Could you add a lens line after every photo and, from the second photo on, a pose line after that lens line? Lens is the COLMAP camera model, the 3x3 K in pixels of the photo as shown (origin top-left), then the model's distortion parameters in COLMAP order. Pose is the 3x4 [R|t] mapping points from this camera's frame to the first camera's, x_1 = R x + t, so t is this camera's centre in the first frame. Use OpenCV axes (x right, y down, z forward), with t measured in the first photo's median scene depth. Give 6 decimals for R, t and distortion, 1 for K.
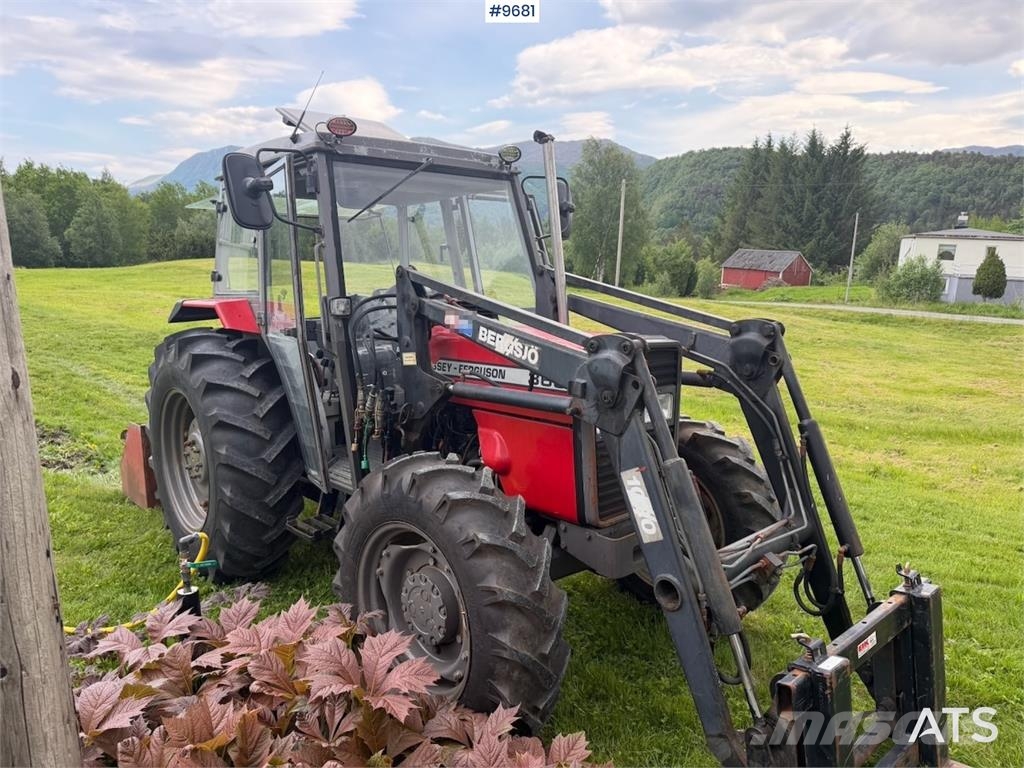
lens RADIAL K [[713.9, 0, 508.6], [0, 713.9, 380.3], [0, 0, 1]] dist [0.136035, -0.201946]
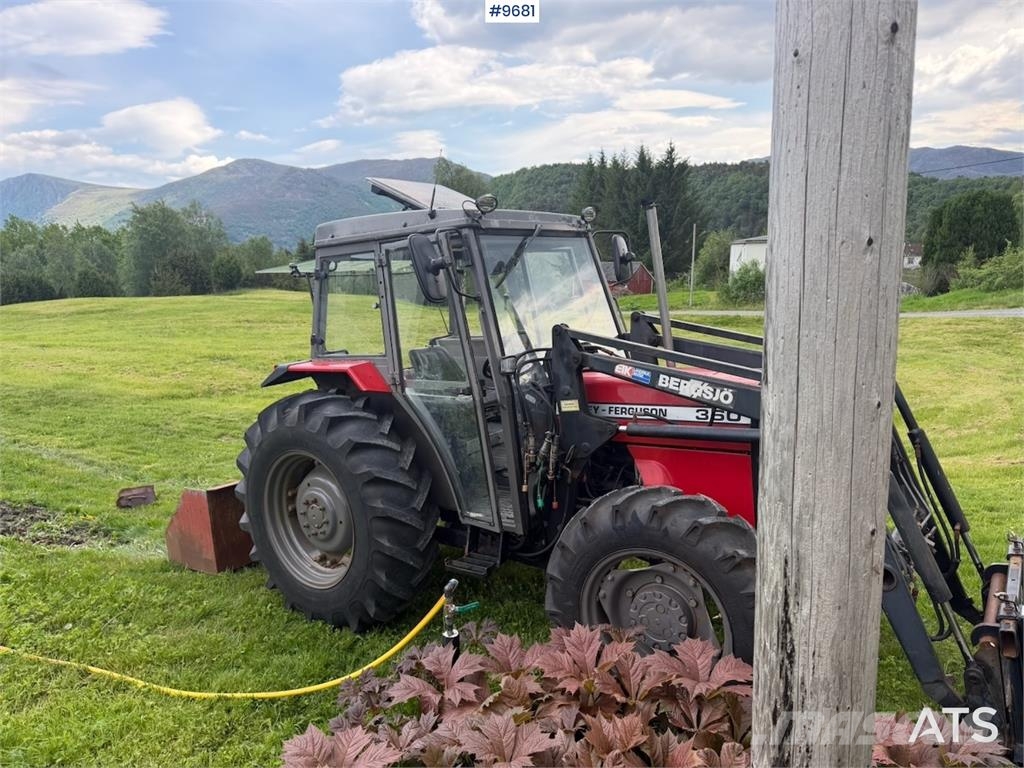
lens RADIAL K [[713.9, 0, 508.6], [0, 713.9, 380.3], [0, 0, 1]] dist [0.136035, -0.201946]
pose [[0.980379, -0.079547, 0.180358, -0.445950], [0.084260, 0.996270, -0.018613, -0.058336], [-0.178204, 0.033445, 0.983425, -0.100518]]
